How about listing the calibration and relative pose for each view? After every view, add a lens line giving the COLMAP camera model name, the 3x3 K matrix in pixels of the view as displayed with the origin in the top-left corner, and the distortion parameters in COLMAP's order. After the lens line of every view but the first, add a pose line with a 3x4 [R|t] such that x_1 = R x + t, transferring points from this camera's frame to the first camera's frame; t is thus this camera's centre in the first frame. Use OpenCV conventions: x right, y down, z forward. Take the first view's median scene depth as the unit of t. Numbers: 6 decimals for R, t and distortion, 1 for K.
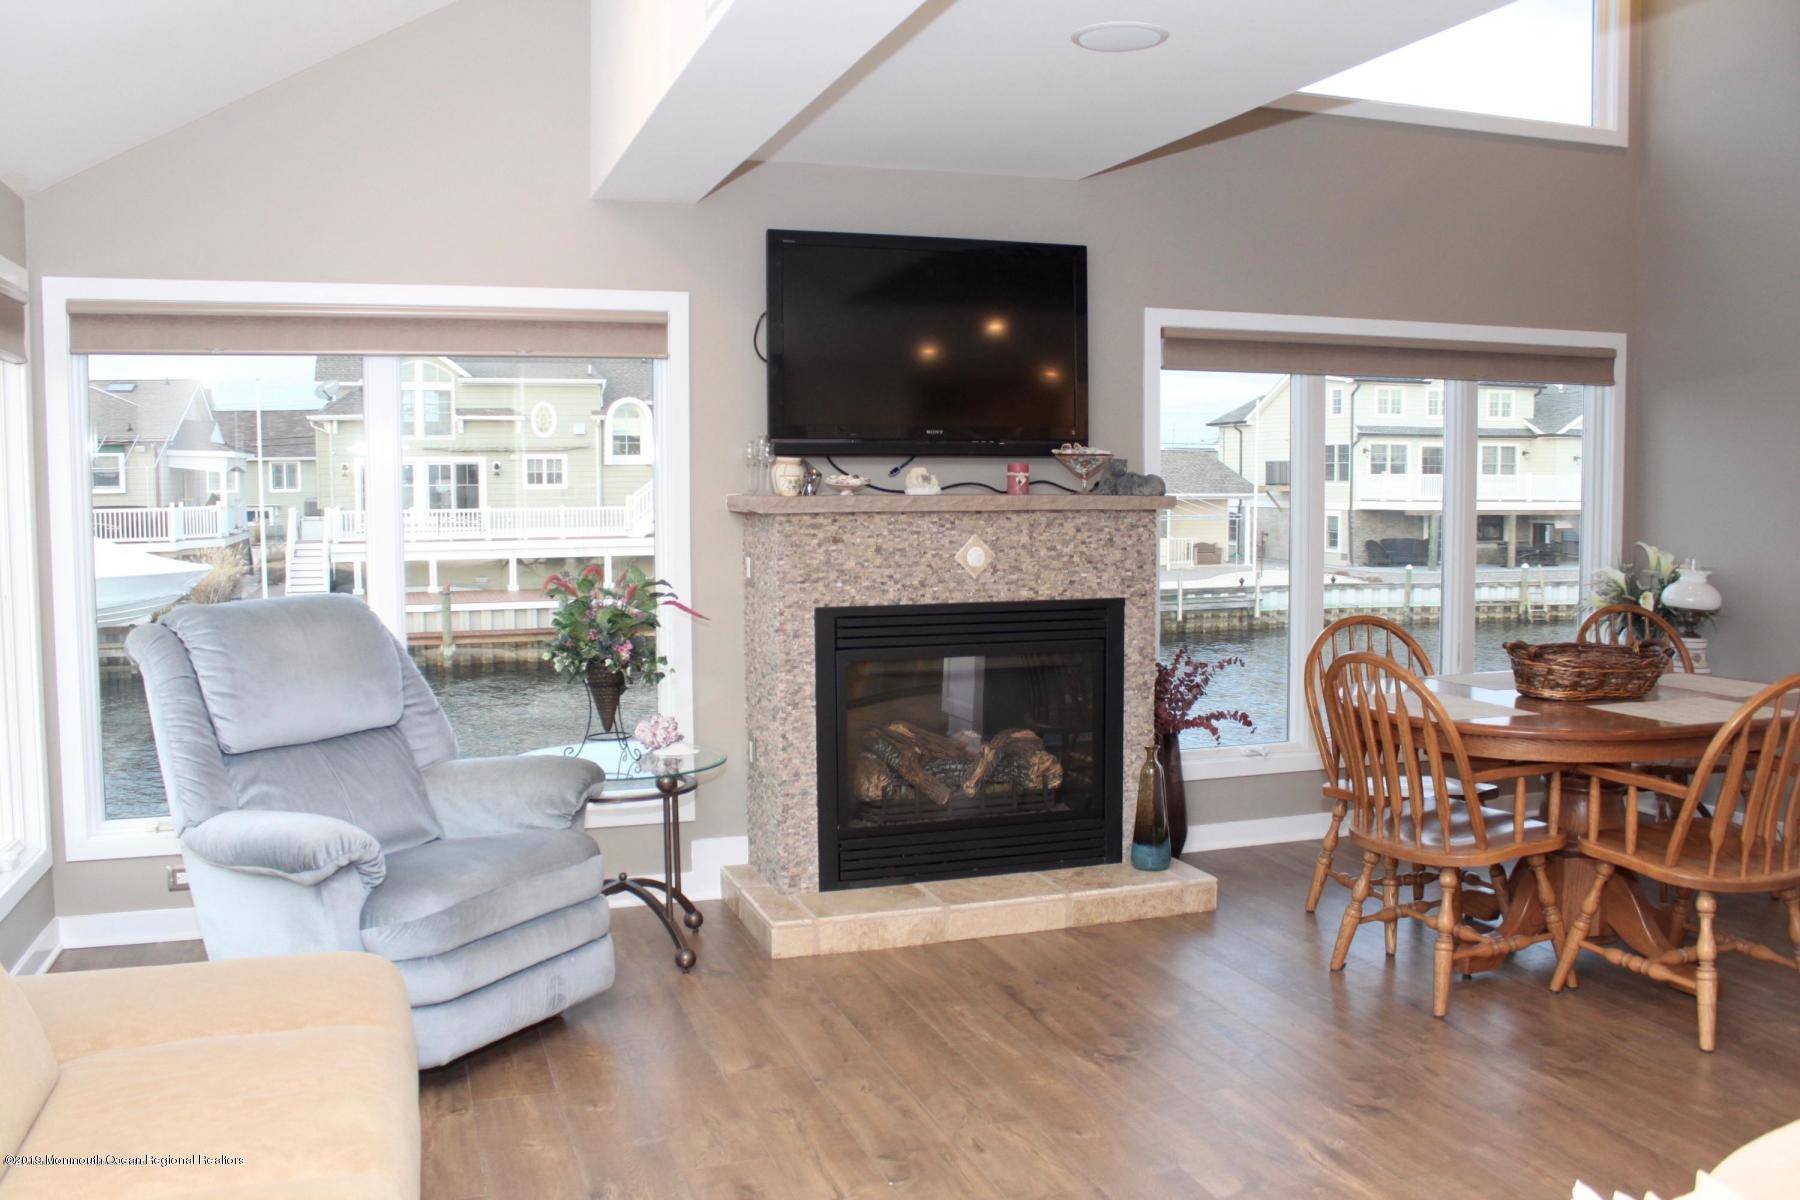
lens RADIAL K [[1508.2, 0, 886.3], [0, 1508.2, 599.9], [0, 0, 1]] dist [-0.167774, 0.142701]
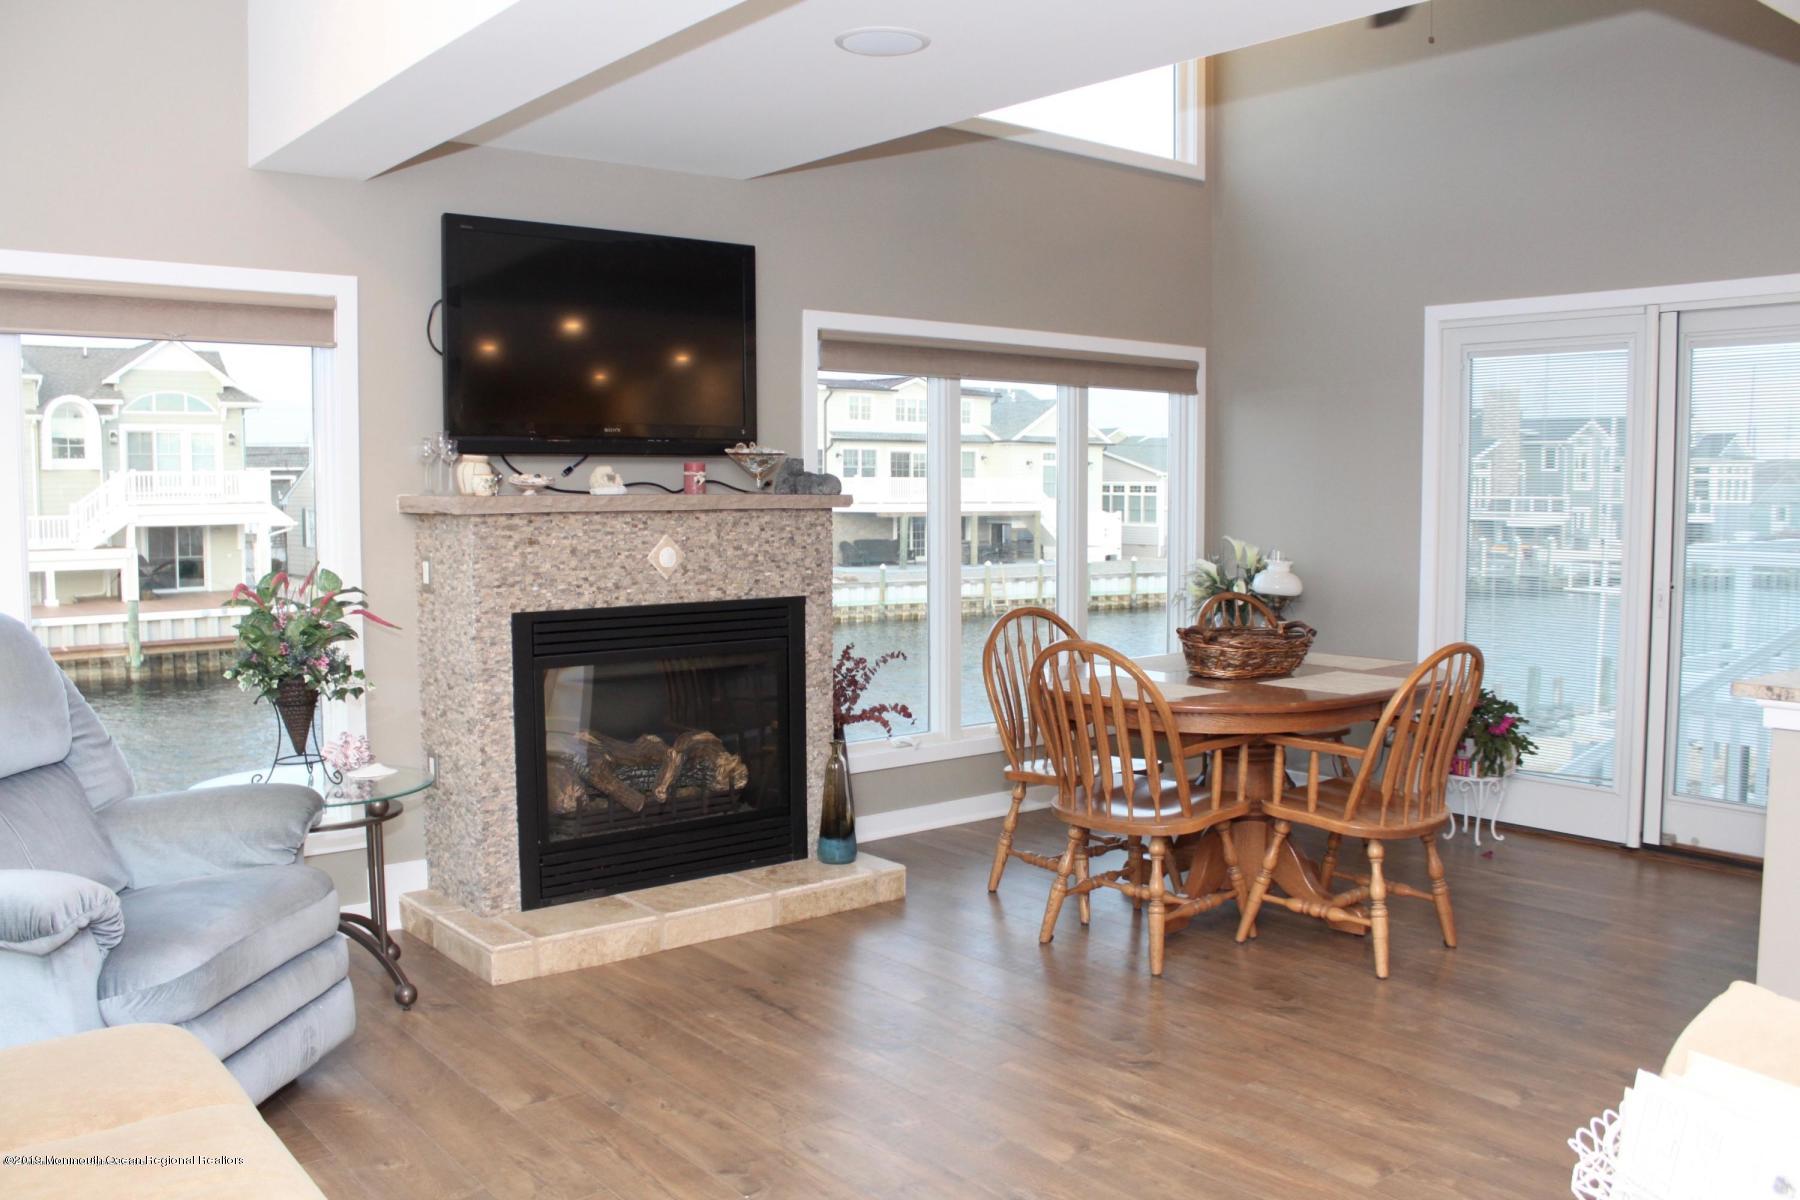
lens RADIAL K [[1508.2, 0, 886.3], [0, 1508.2, 599.9], [0, 0, 1]] dist [-0.167774, 0.142701]
pose [[0.934664, -0.023441, 0.354760, -0.159026], [0.024602, 0.999697, 0.001237, 0.001443], [-0.354681, 0.007572, 0.934957, 0.035098]]
